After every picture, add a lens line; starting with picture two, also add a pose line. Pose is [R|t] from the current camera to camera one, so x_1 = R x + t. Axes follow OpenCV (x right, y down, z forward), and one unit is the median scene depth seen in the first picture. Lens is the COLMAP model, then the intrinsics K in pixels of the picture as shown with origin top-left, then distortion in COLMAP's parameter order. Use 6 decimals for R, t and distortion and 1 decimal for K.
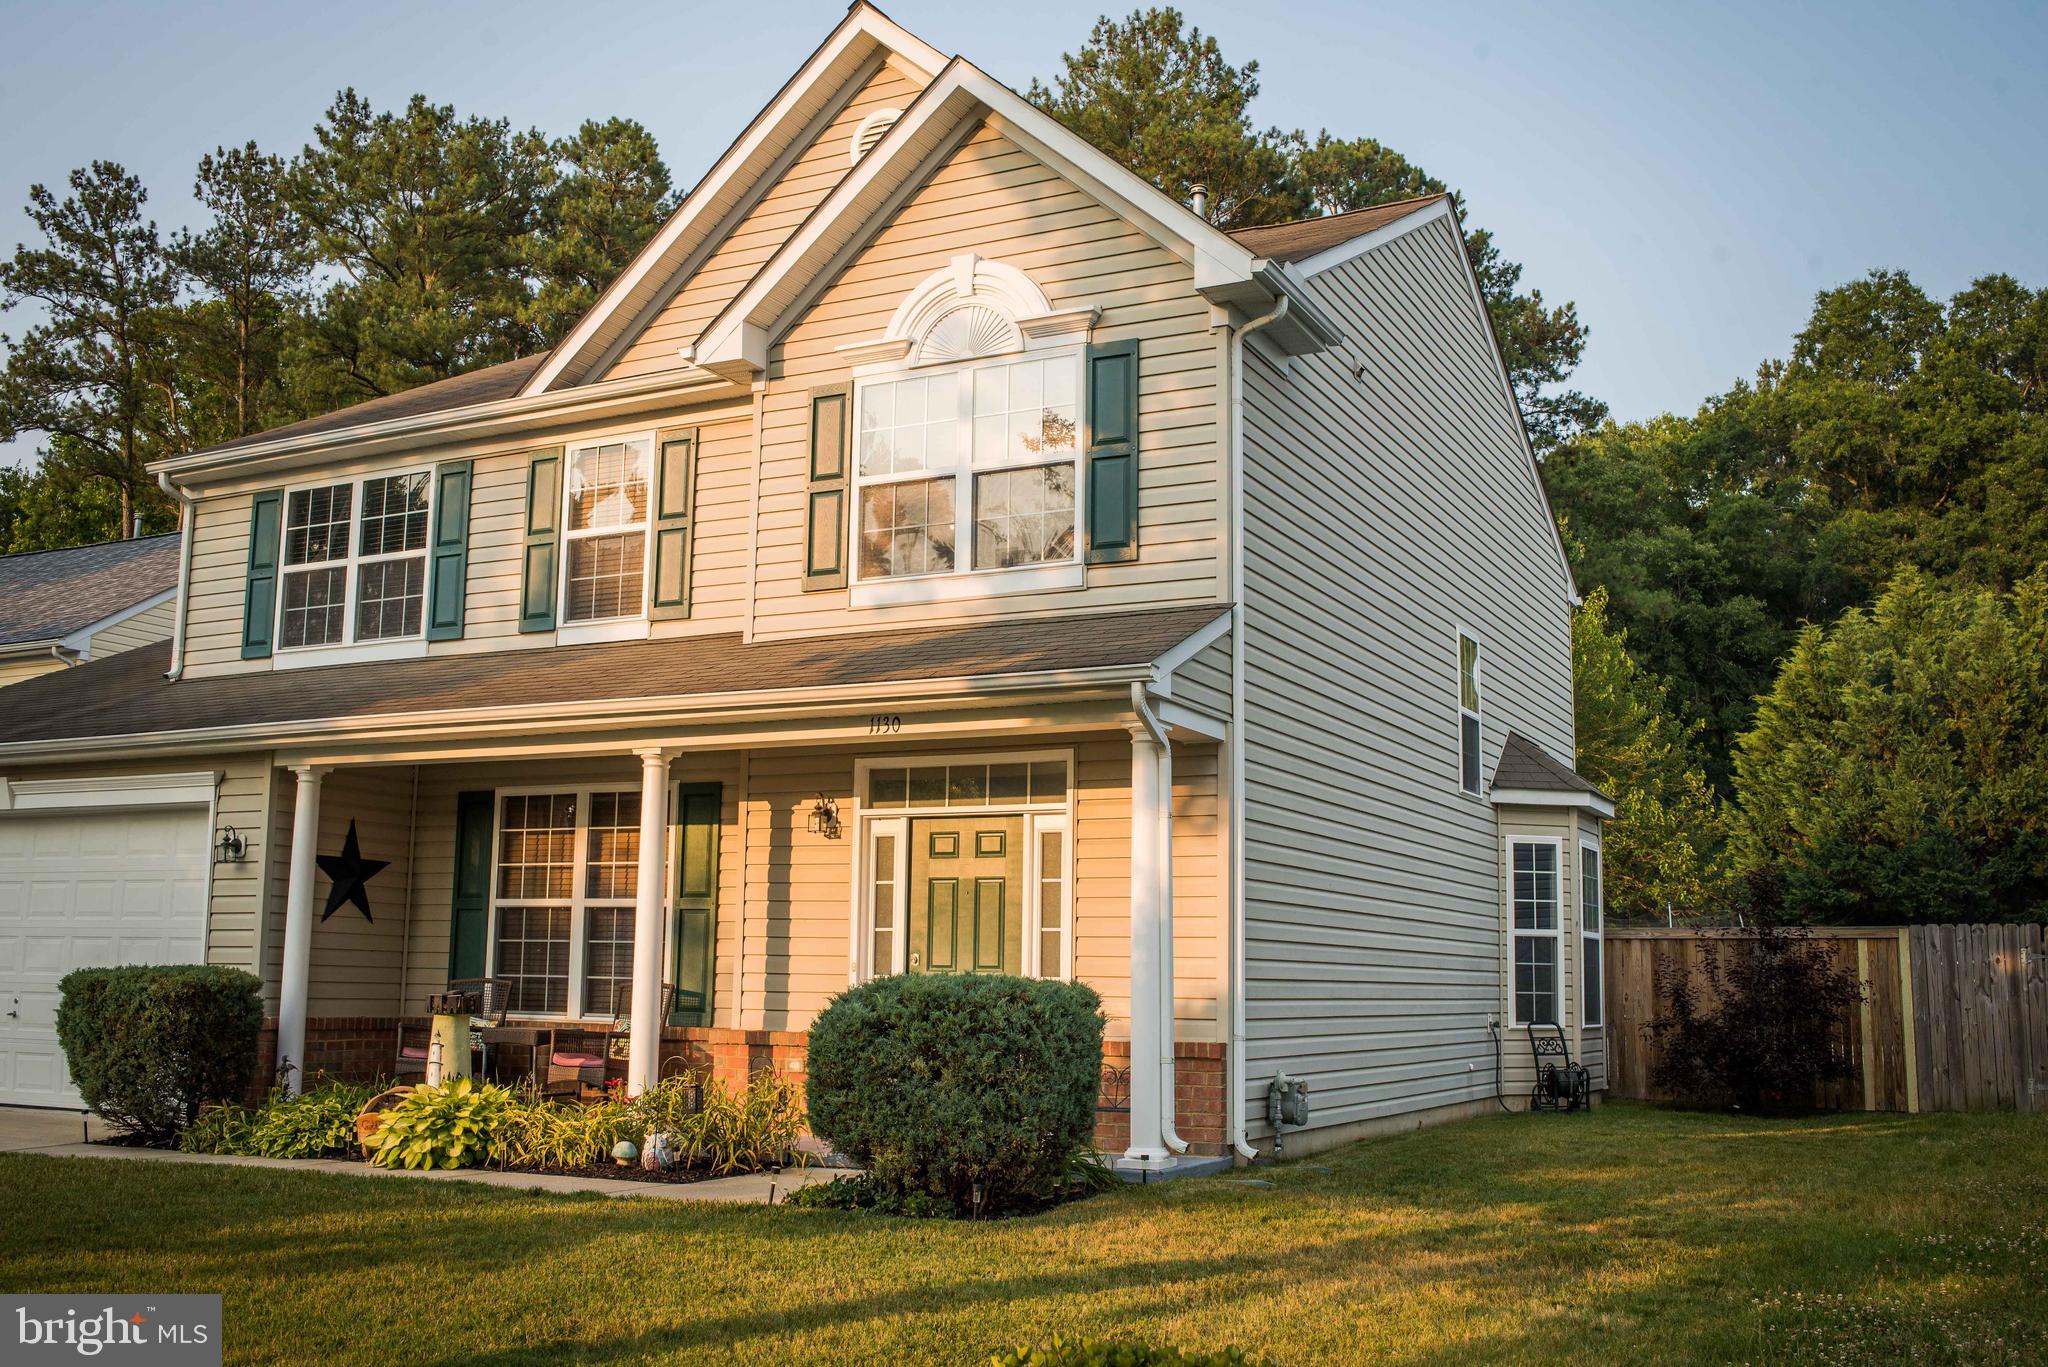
lens RADIAL K [[1974.8, 0, 1024.0], [0, 1974.8, 683.5], [0, 0, 1]] dist [-0.106747, 0.116416]
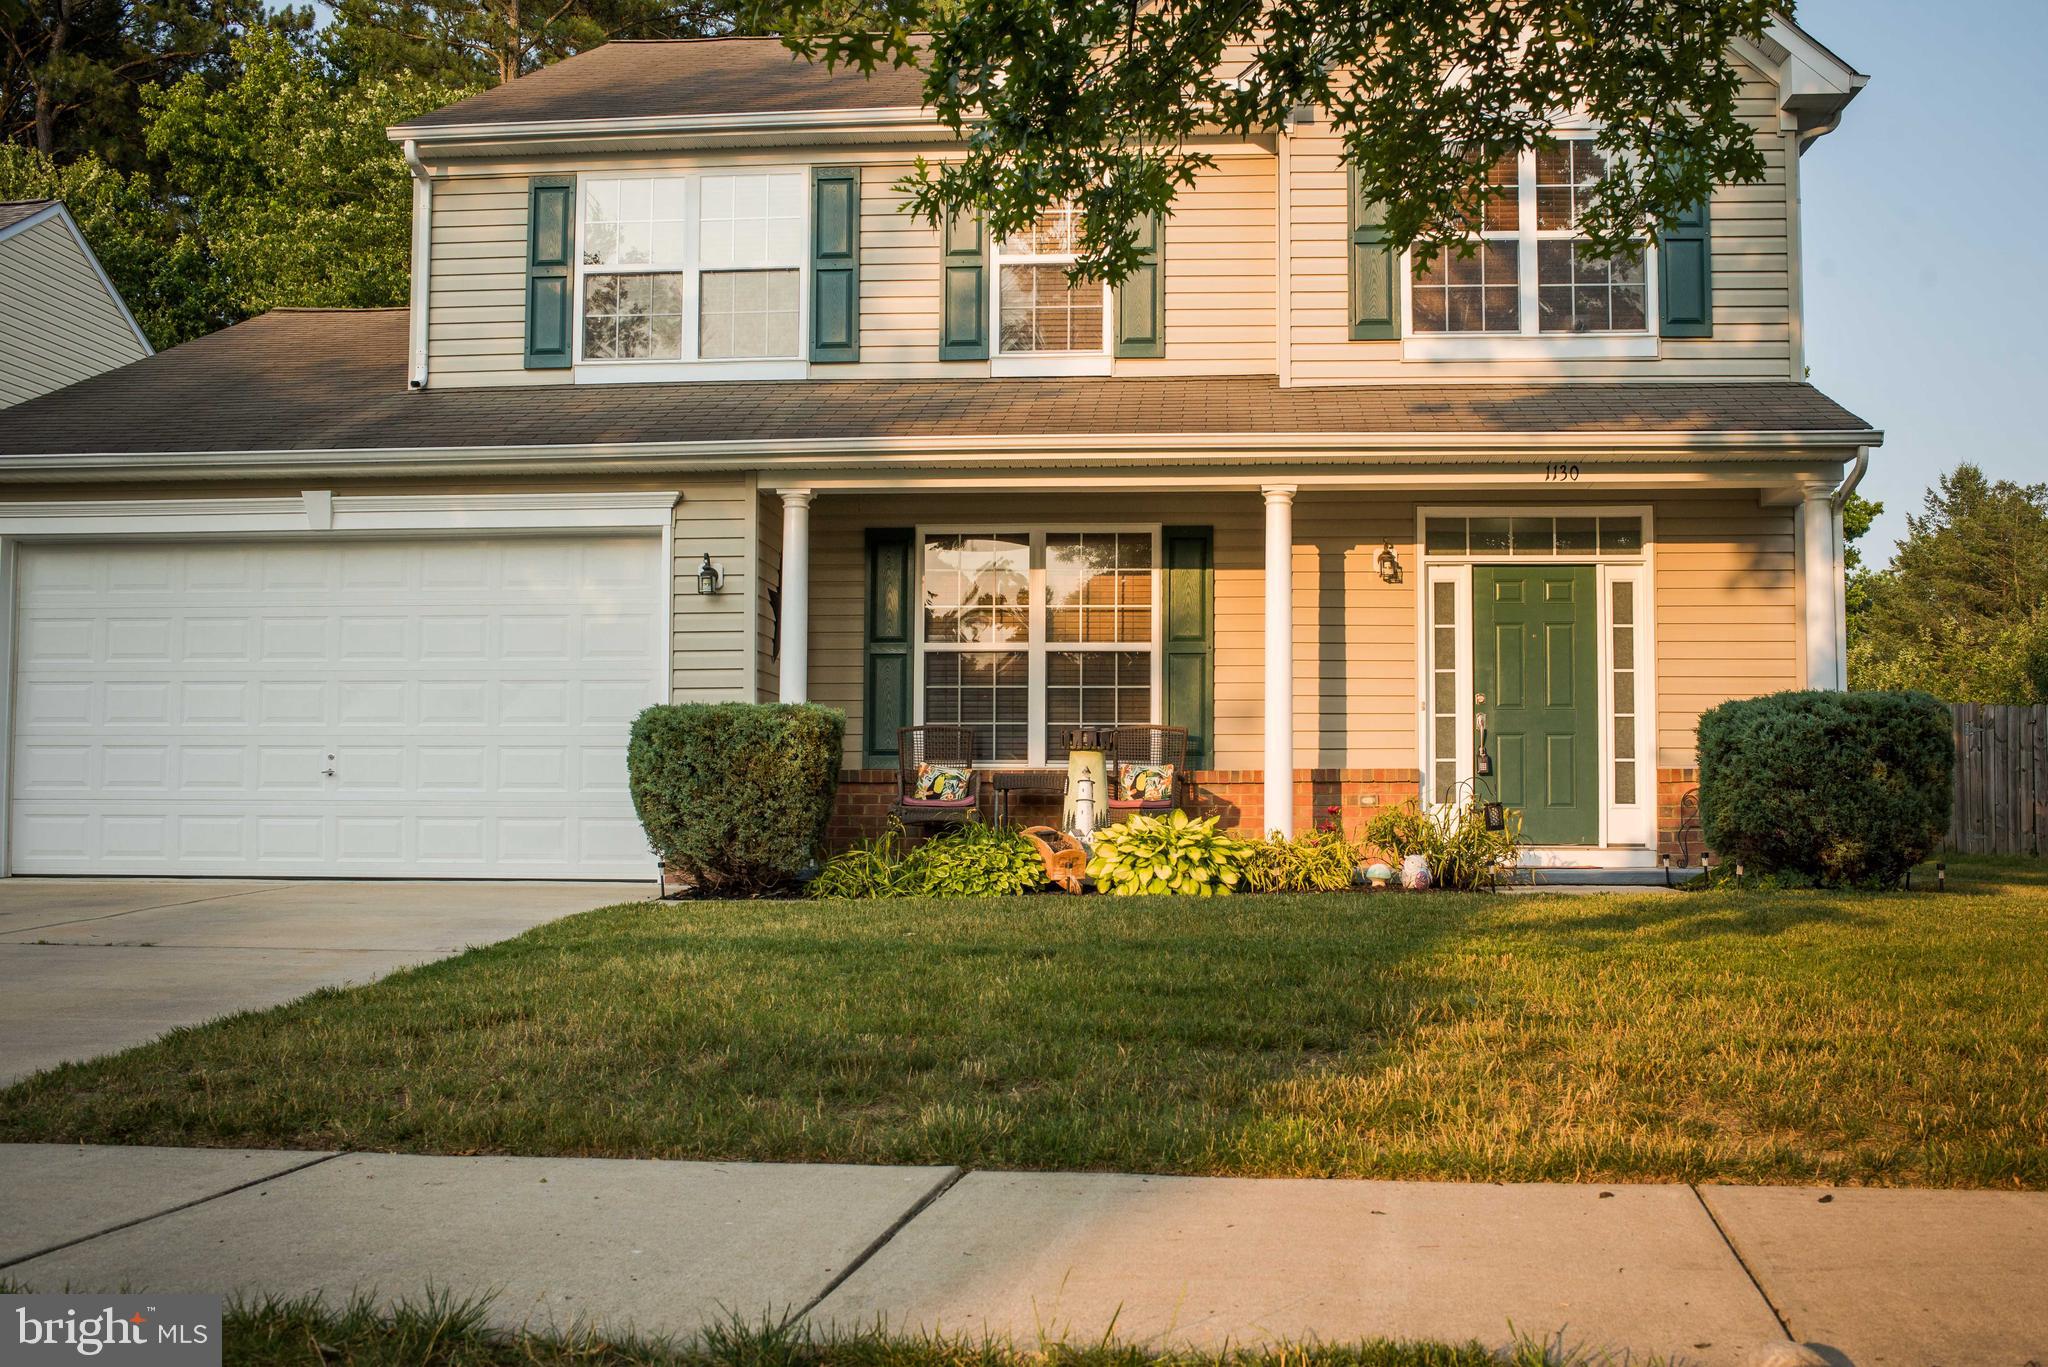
lens RADIAL K [[2095.8, 0, 1071.1], [0, 2095.8, 726.6], [0, 0, 1]] dist [-0.086737, 0.021148]
pose [[0.922919, 0.006415, 0.384942, -0.614034], [-0.049150, 0.993643, 0.101280, 0.046196], [-0.381845, -0.112393, 0.917367, 0.046226]]
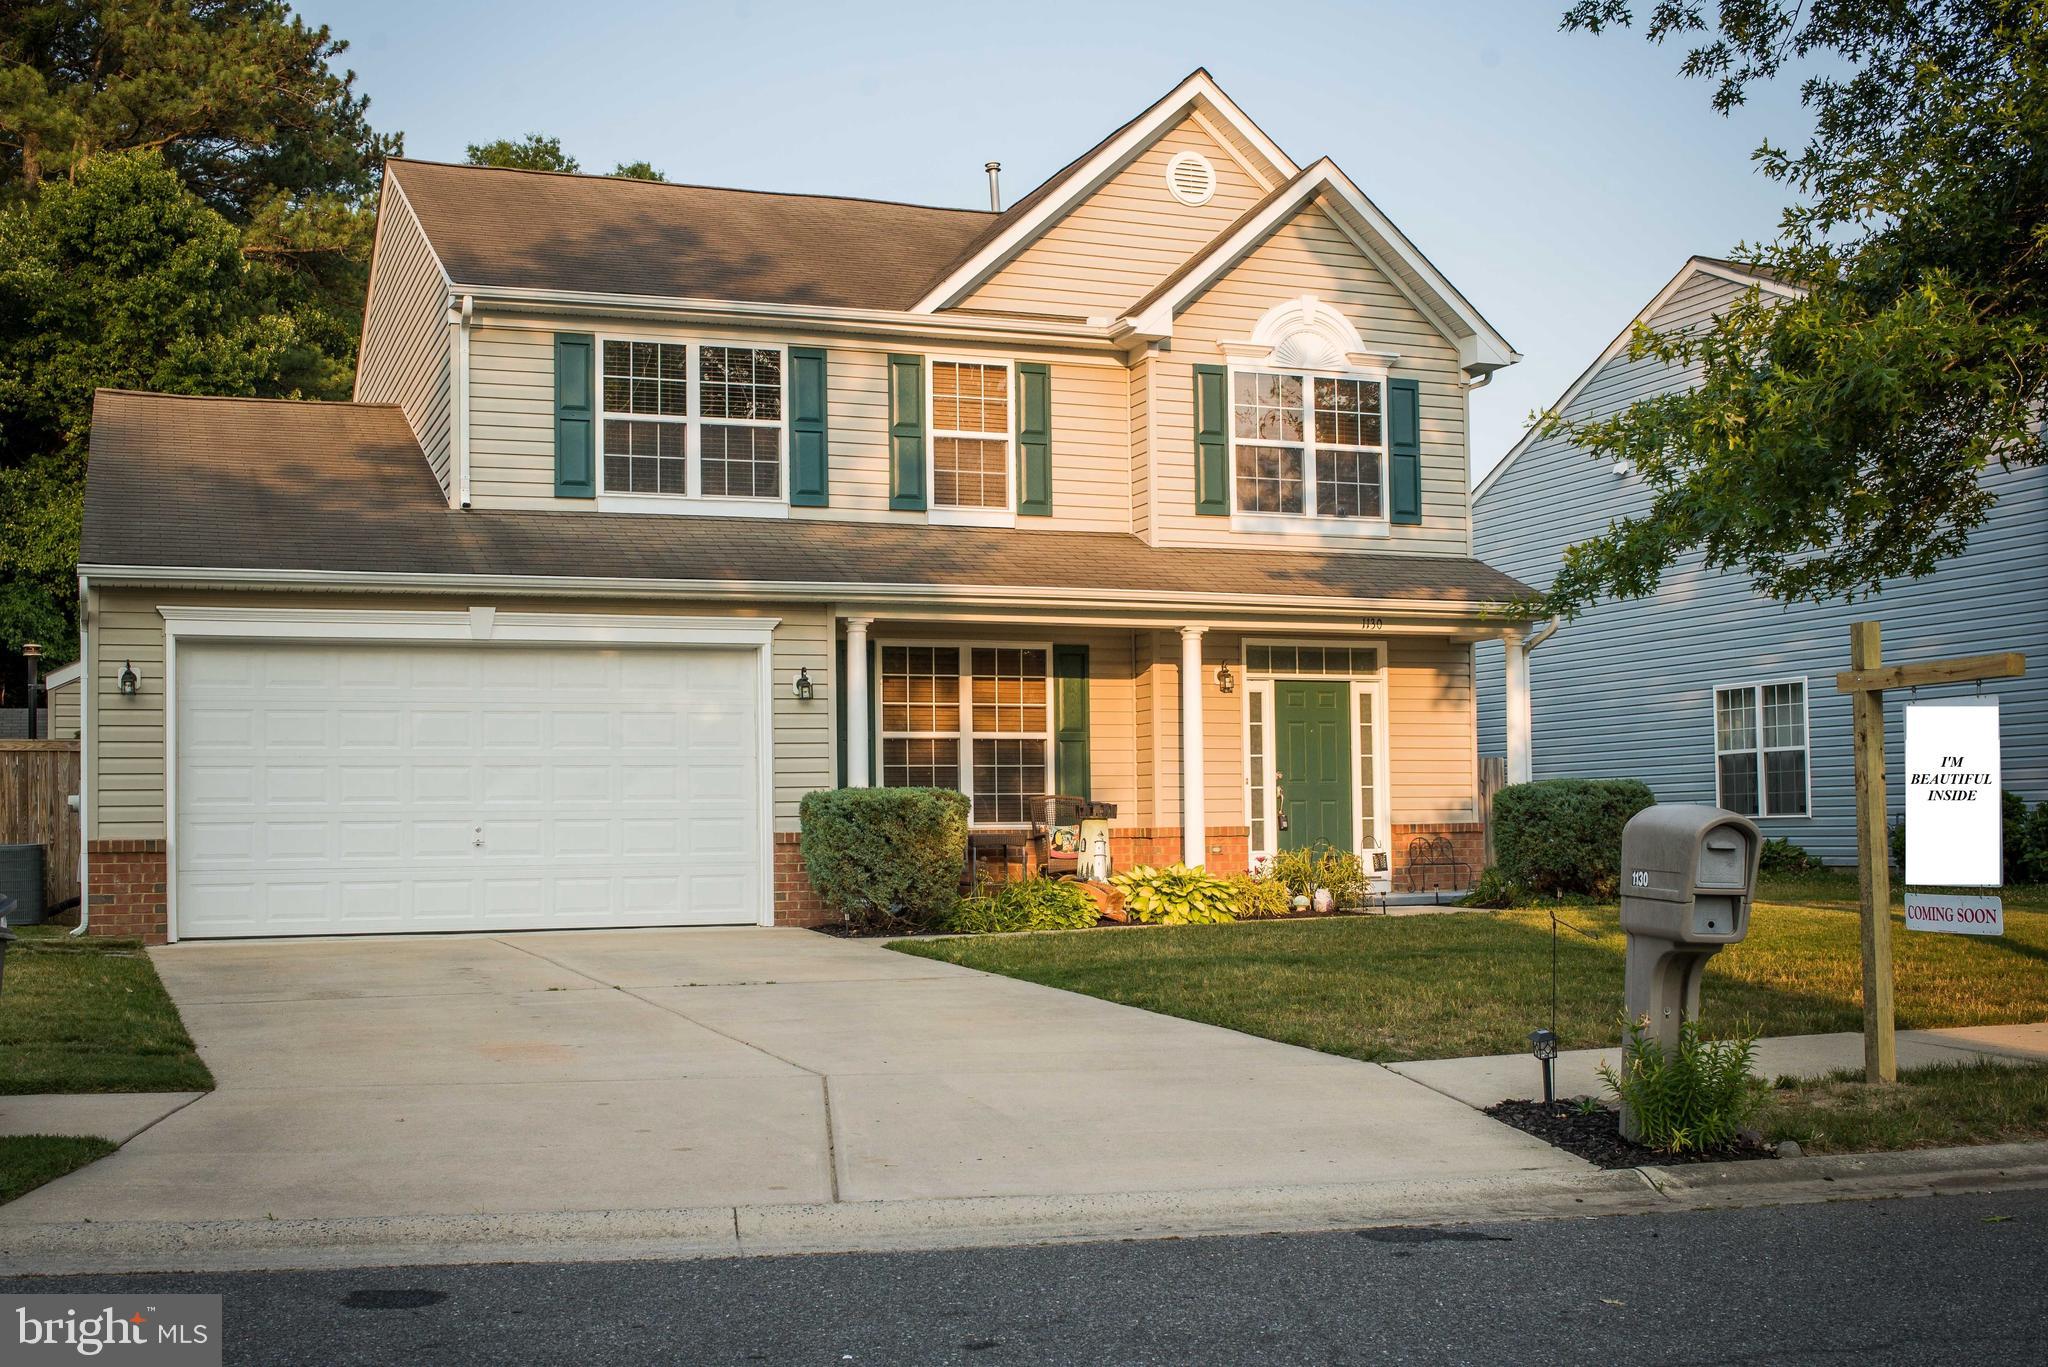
lens RADIAL K [[2215.9, 0, 968.2], [0, 2215.9, 771.4], [0, 0, 1]] dist [-0.116975, 0.153288]
pose [[0.670228, -0.002268, 0.742152, -1.289218], [-0.091196, 0.992165, 0.085389, 0.013984], [-0.736531, -0.124911, 0.664770, 0.057143]]
